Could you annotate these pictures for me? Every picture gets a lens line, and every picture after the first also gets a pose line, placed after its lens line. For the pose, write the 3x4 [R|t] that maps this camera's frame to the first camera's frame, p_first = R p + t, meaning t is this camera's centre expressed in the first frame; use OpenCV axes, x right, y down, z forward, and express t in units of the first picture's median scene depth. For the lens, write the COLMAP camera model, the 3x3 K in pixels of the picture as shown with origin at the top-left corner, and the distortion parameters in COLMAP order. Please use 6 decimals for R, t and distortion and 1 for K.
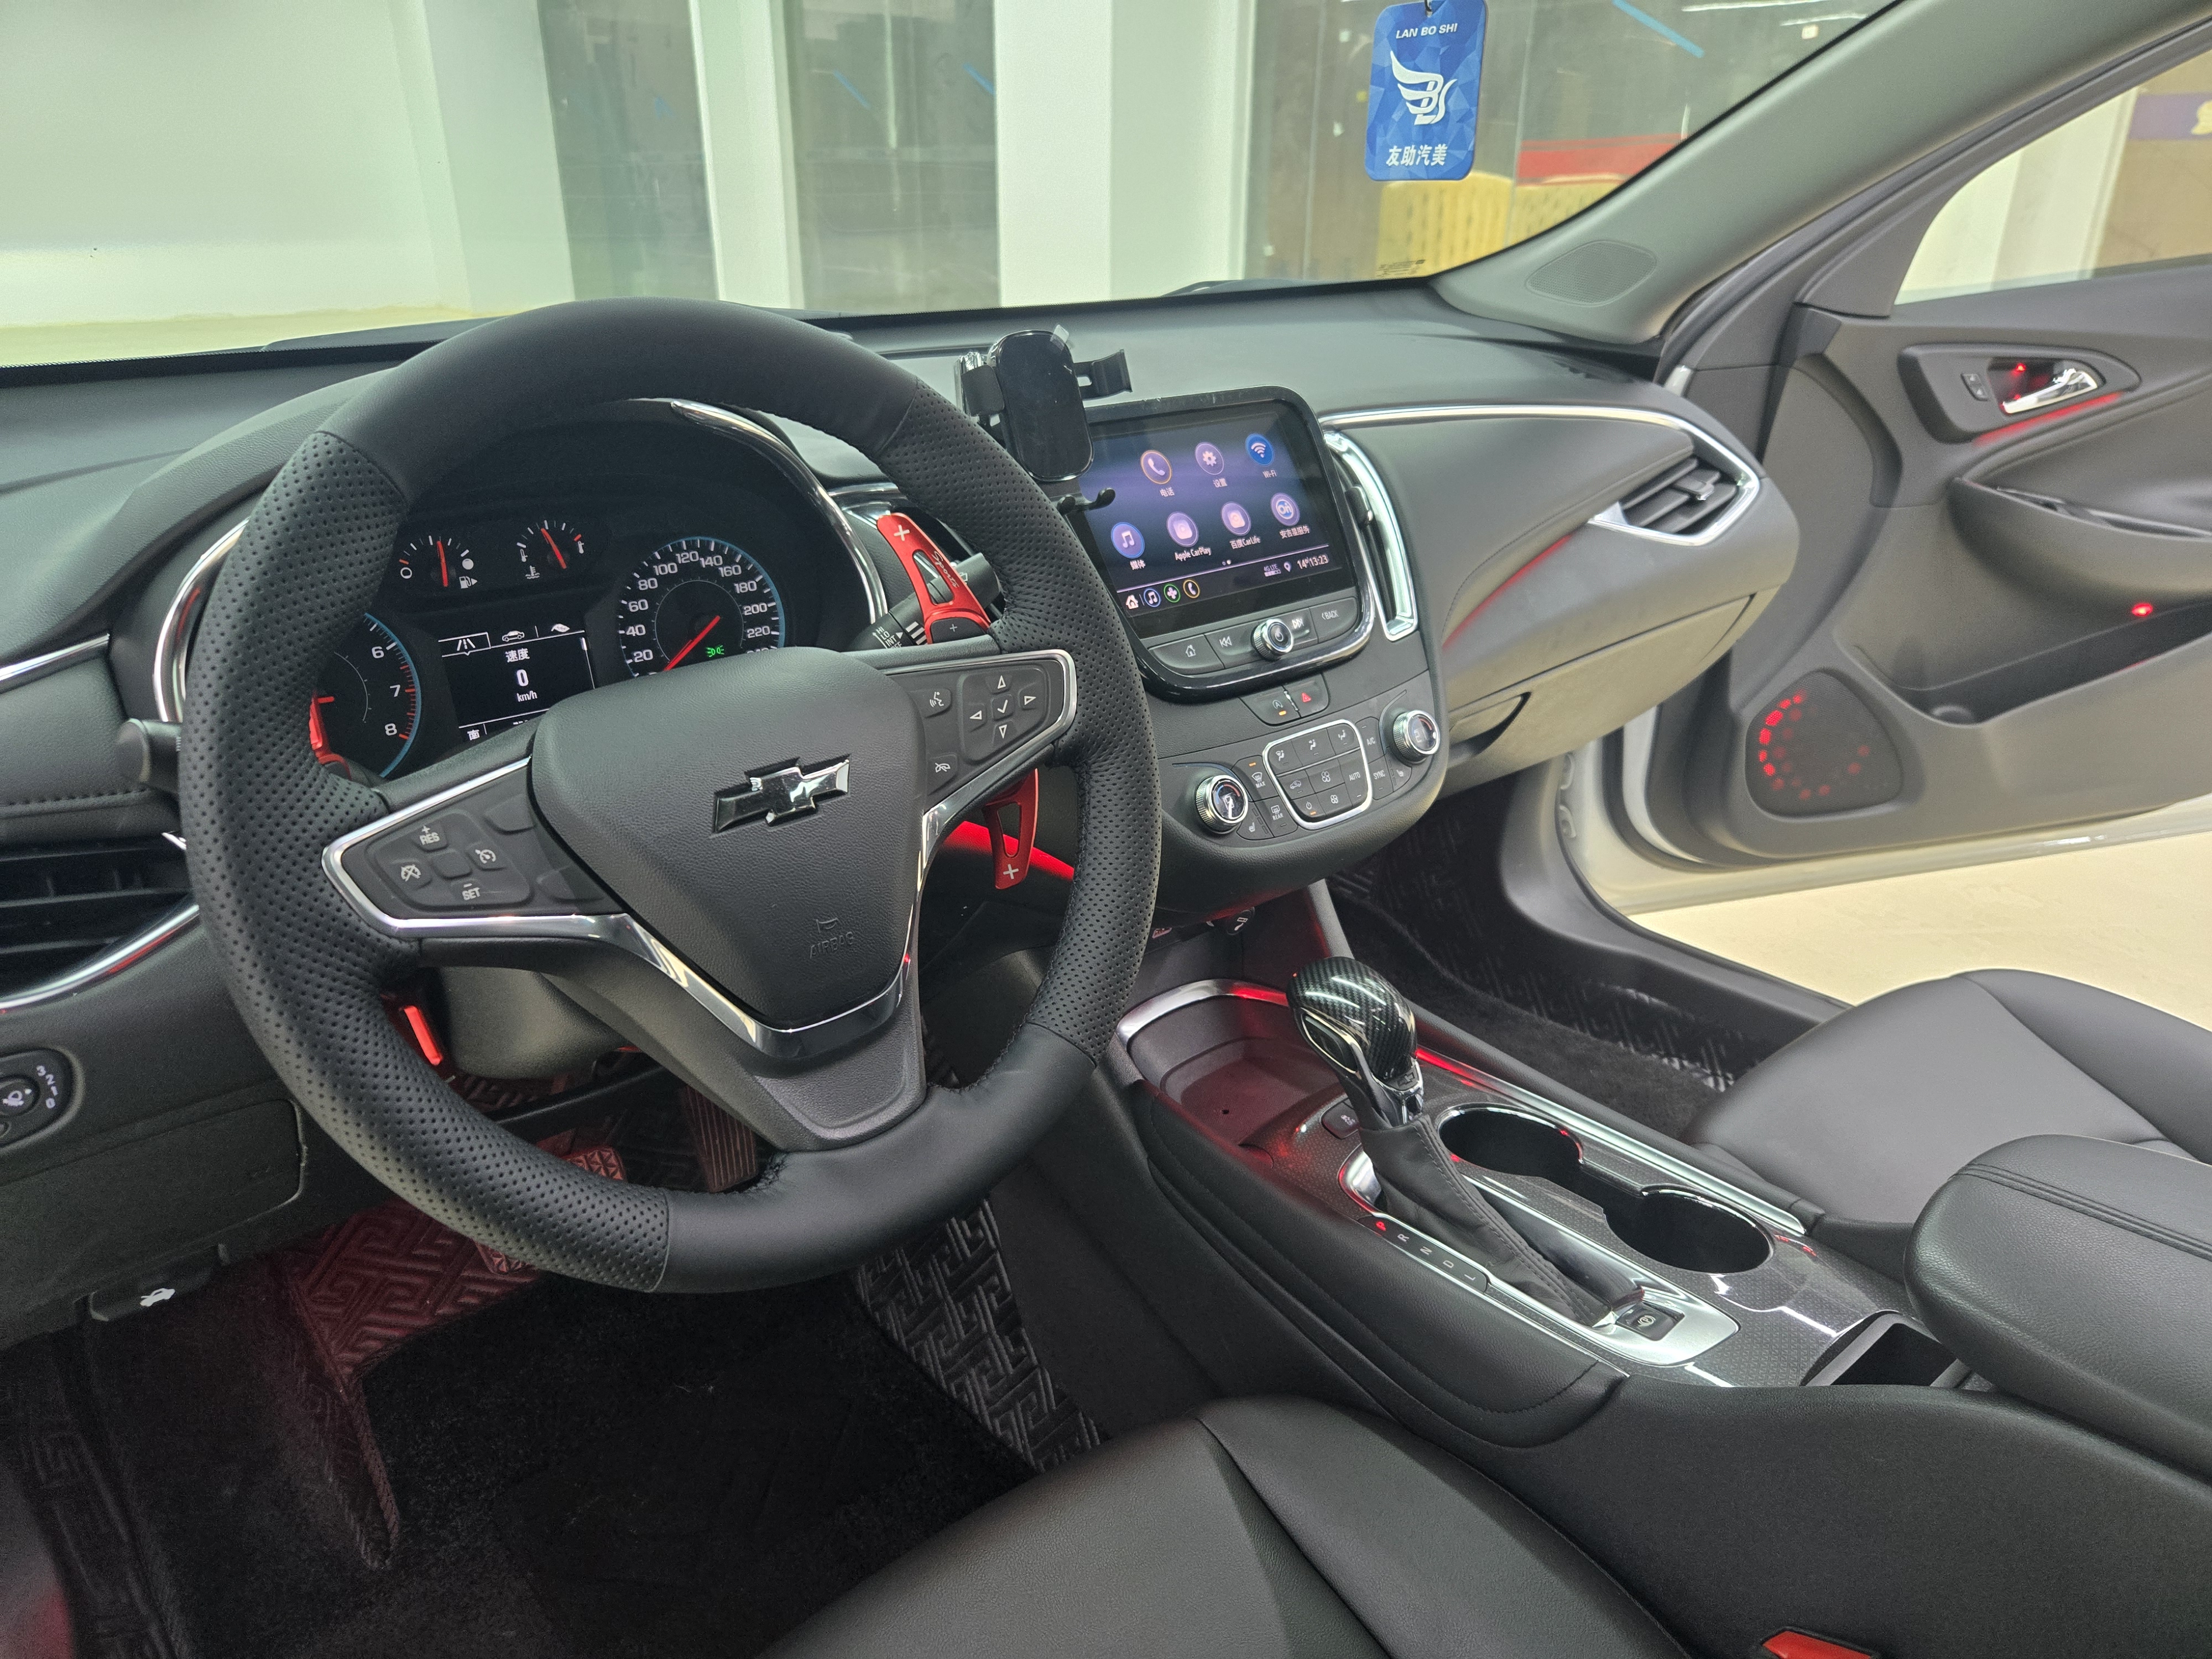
lens RADIAL K [[1507.4, 0, 1093.3], [0, 1507.4, 829.4], [0, 0, 1]] dist [0.091378, -0.085845]
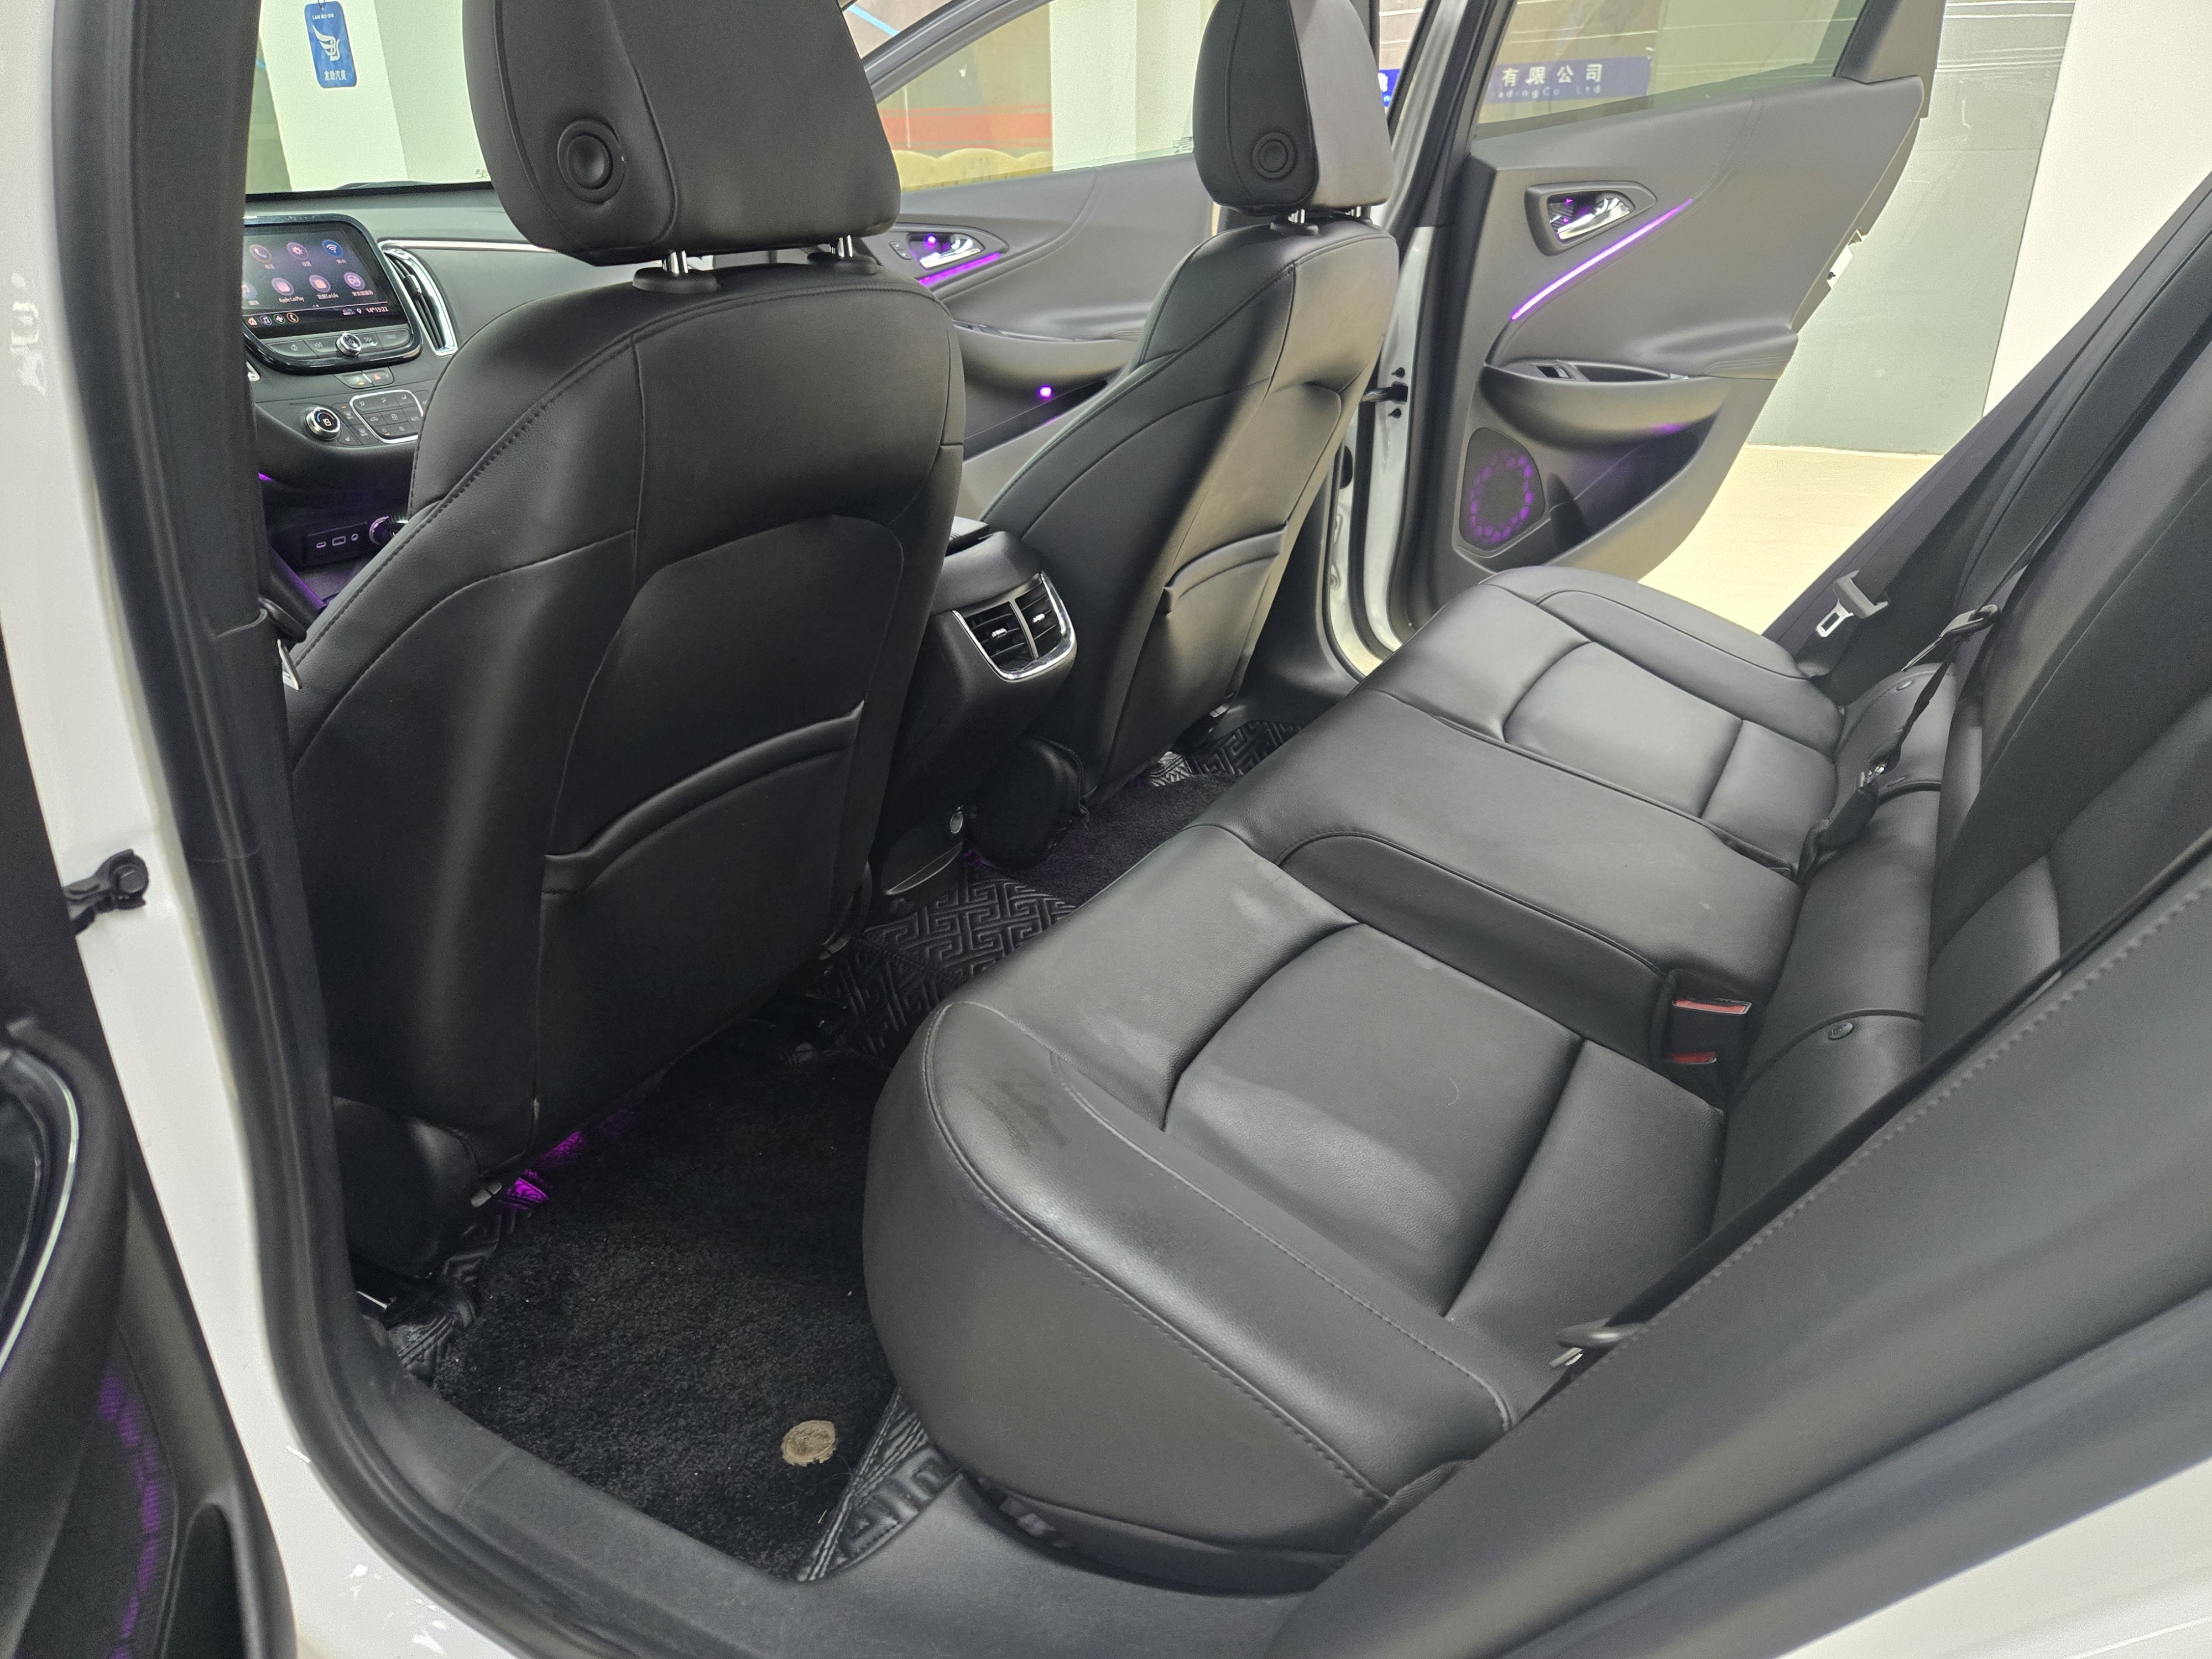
lens RADIAL K [[1485.4, 0, 1110.9], [0, 1485.4, 848.7], [0, 0, 1]] dist [0.080125, -0.048188]
pose [[0.928939, -0.168785, 0.329521, 0.276499], [0.160130, 0.985648, 0.053447, 0.550635], [-0.333812, 0.003117, 0.942634, -1.101502]]
